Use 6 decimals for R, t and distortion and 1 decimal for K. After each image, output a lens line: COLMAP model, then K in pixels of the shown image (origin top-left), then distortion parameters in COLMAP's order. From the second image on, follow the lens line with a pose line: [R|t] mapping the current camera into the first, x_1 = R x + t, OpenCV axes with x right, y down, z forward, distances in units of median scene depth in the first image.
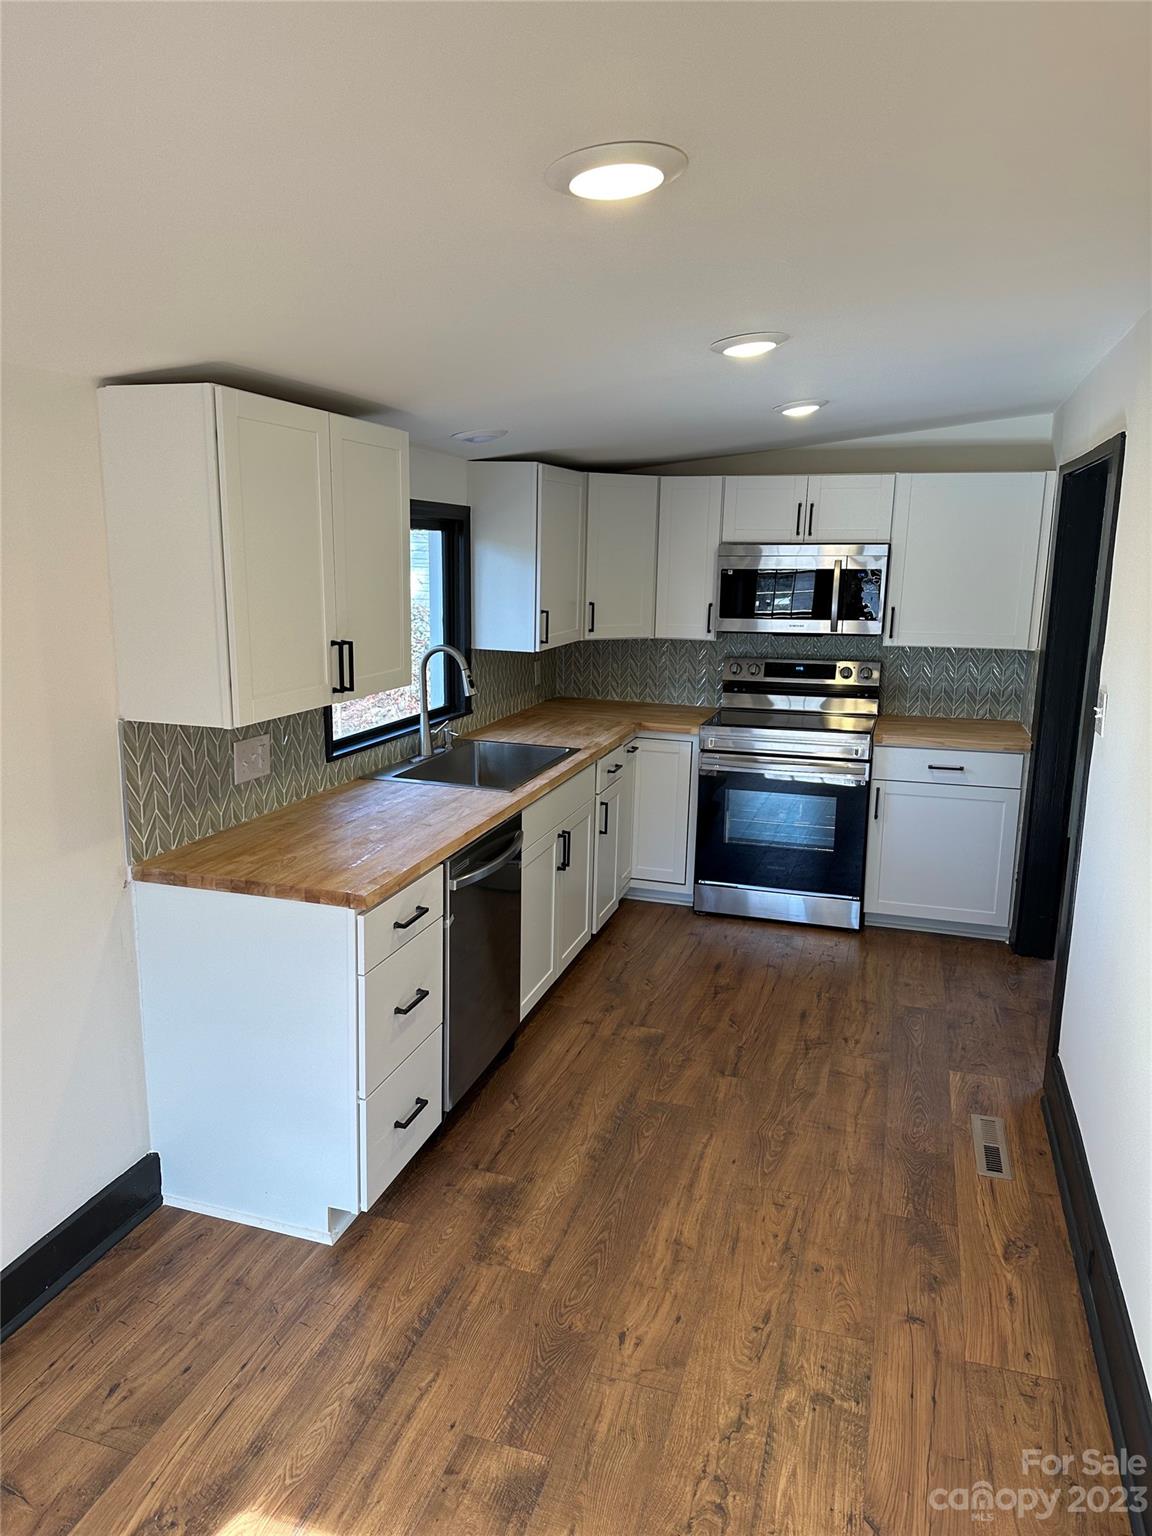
lens RADIAL K [[1073.2, 0, 571.7], [0, 1073.2, 764.8], [0, 0, 1]] dist [0.062257, -0.058623]
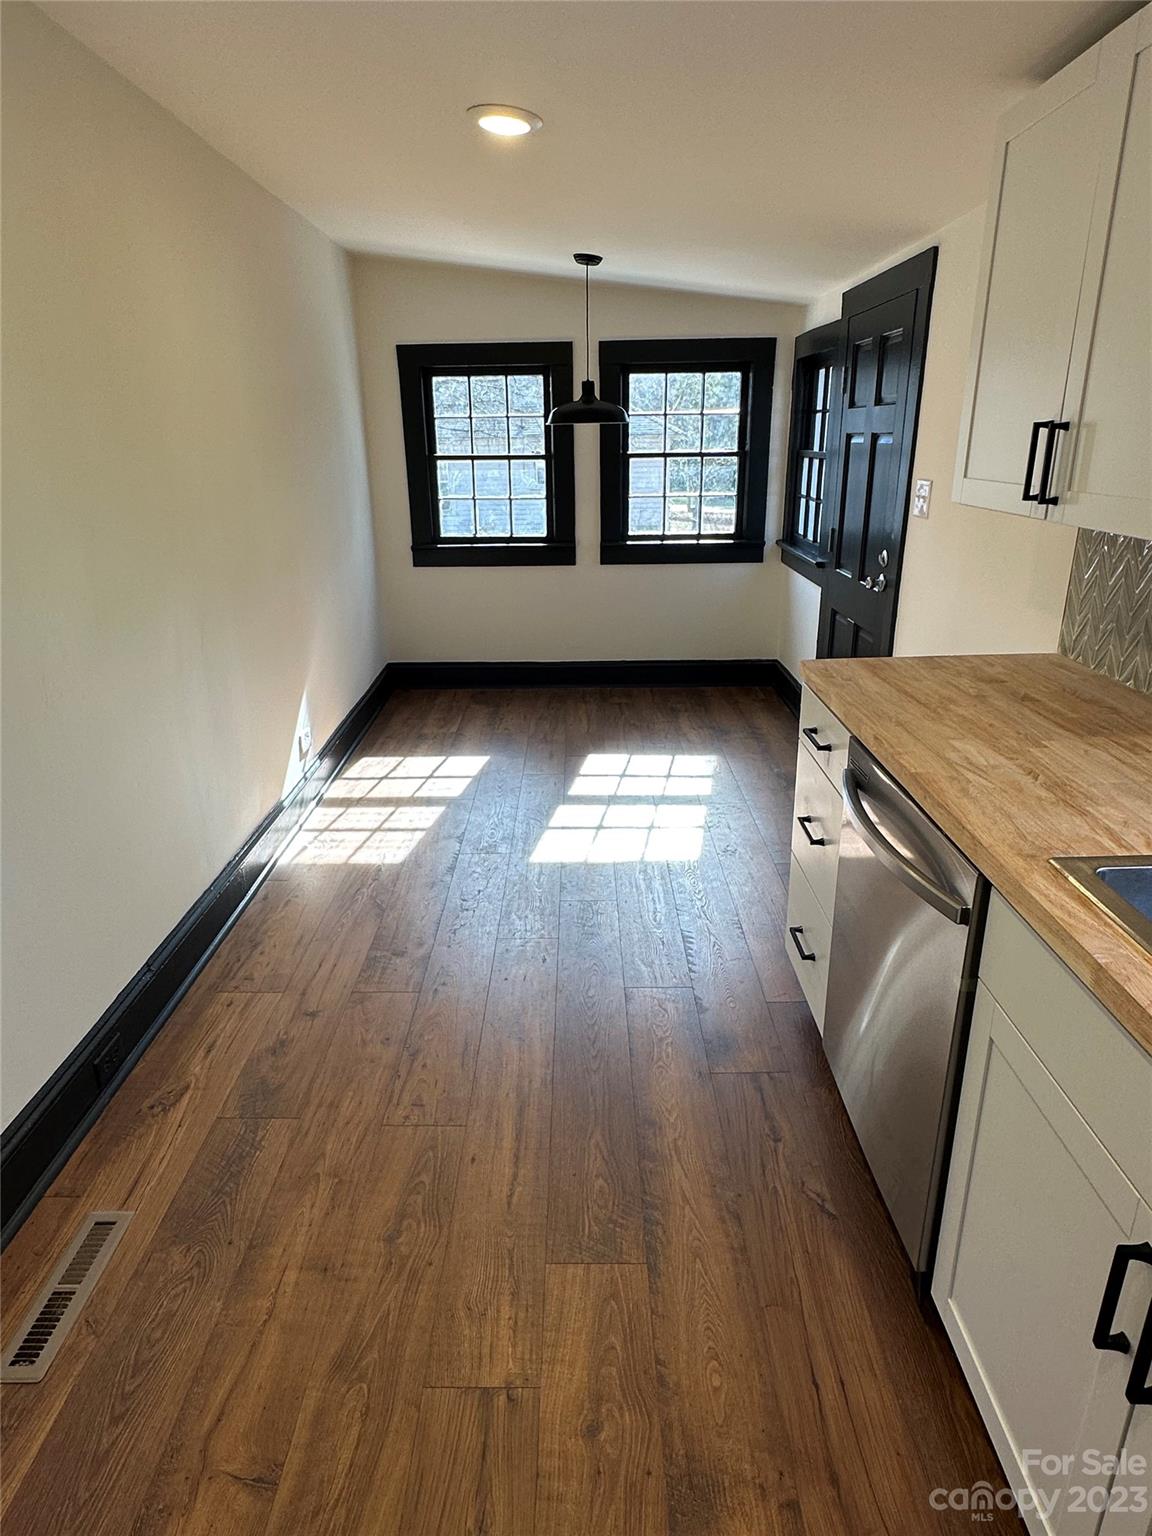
lens RADIAL K [[896.1, 0, 574.3], [0, 896.1, 768.4], [0, 0, 1]] dist [0.013011, -0.003342]
pose [[-0.955144, 0.105195, -0.276829, 0.242555], [-0.056842, 0.852280, 0.519989, -0.205264], [0.290635, 0.512400, -0.808070, 1.482081]]
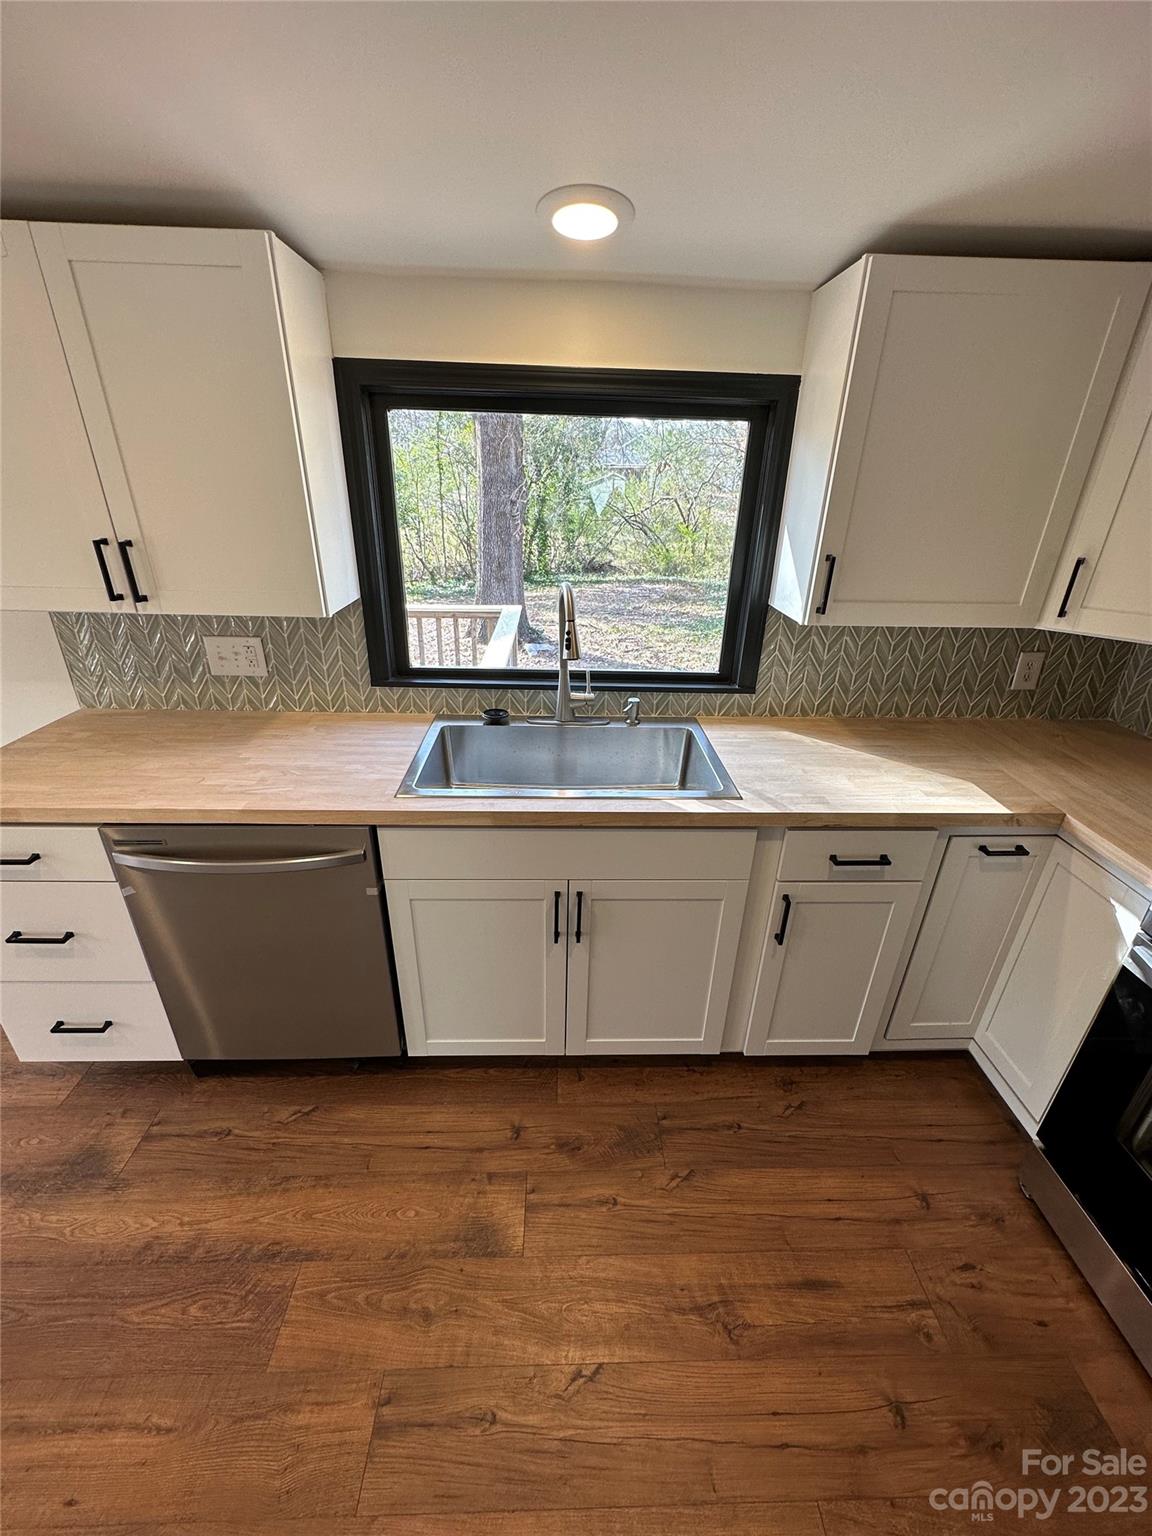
lens RADIAL K [[612.5, 0, 573.9], [0, 612.5, 769.6], [0, 0, 1]] dist [-0.000070, 0.000762]
pose [[0.324154, 0.390229, -0.861769, 0.400094], [-0.204728, 0.918306, 0.338822, -0.189295], [0.923586, 0.066597, 0.377564, 1.179975]]
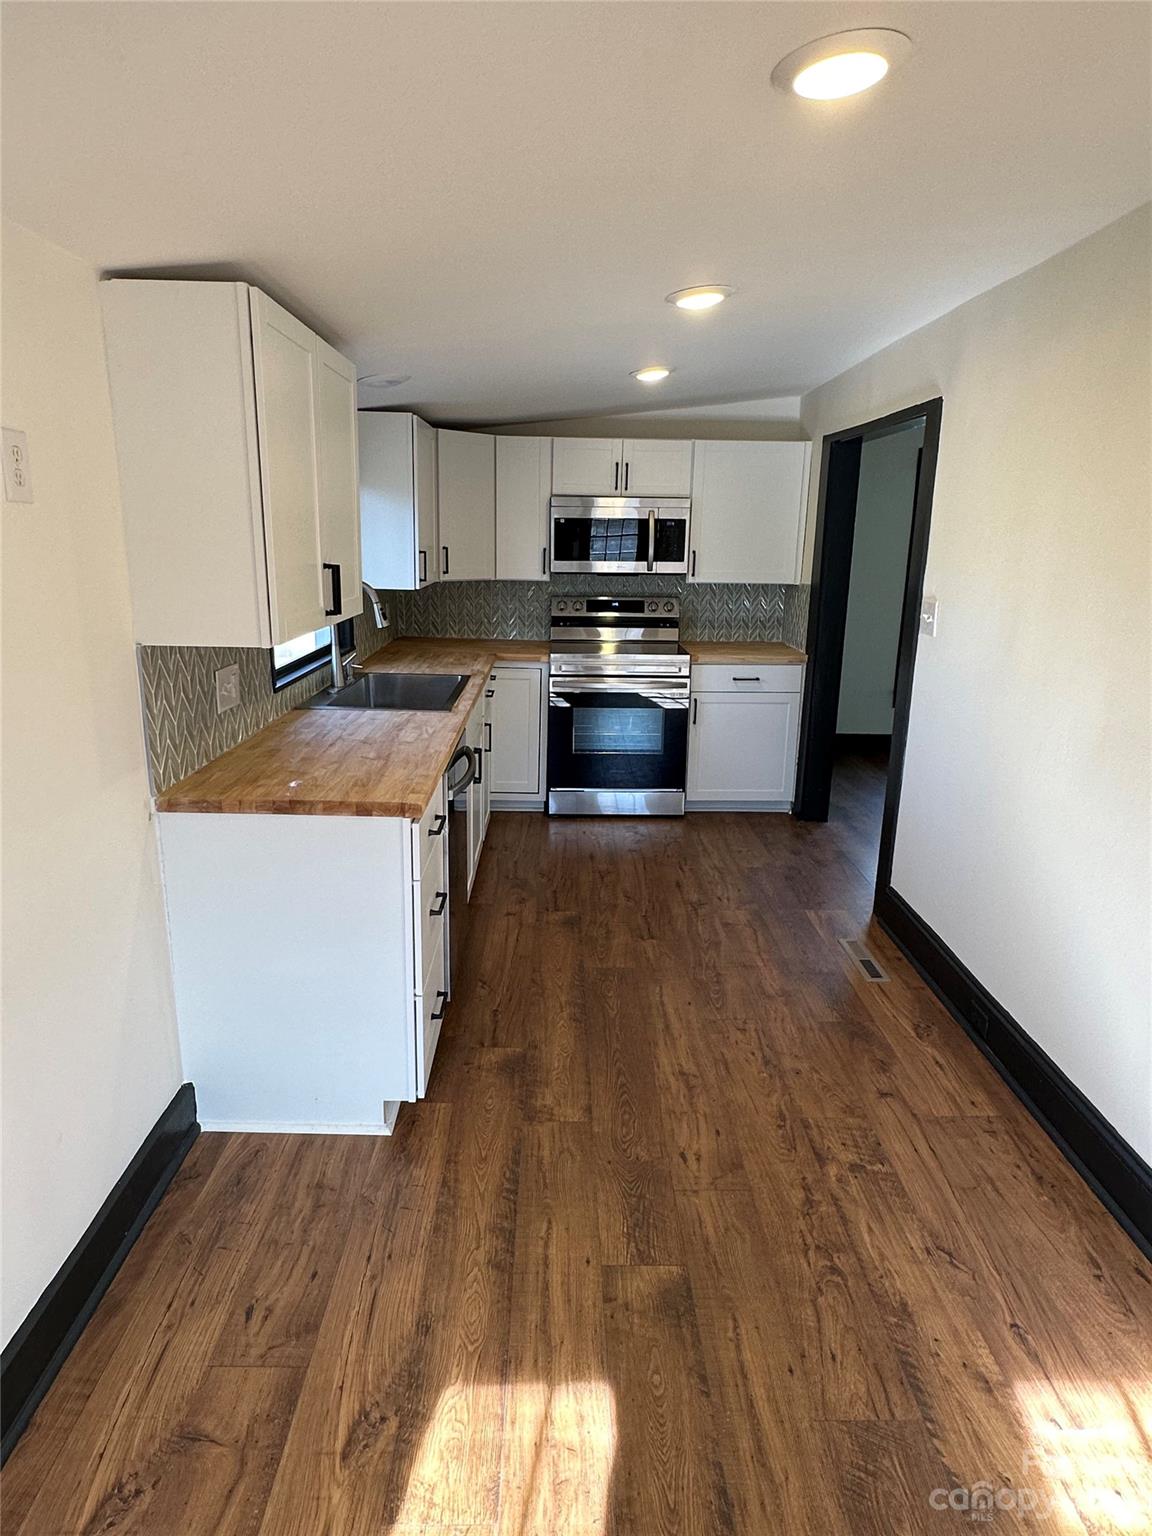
lens RADIAL K [[896.1, 0, 573.8], [0, 896.1, 756.5], [0, 0, 1]] dist [0.013011, -0.003342]
pose [[0.948561, -0.074262, 0.307761, -0.275120], [0.058179, 0.996433, 0.061118, 0.027877], [-0.311202, -0.040069, 0.949499, 0.116036]]
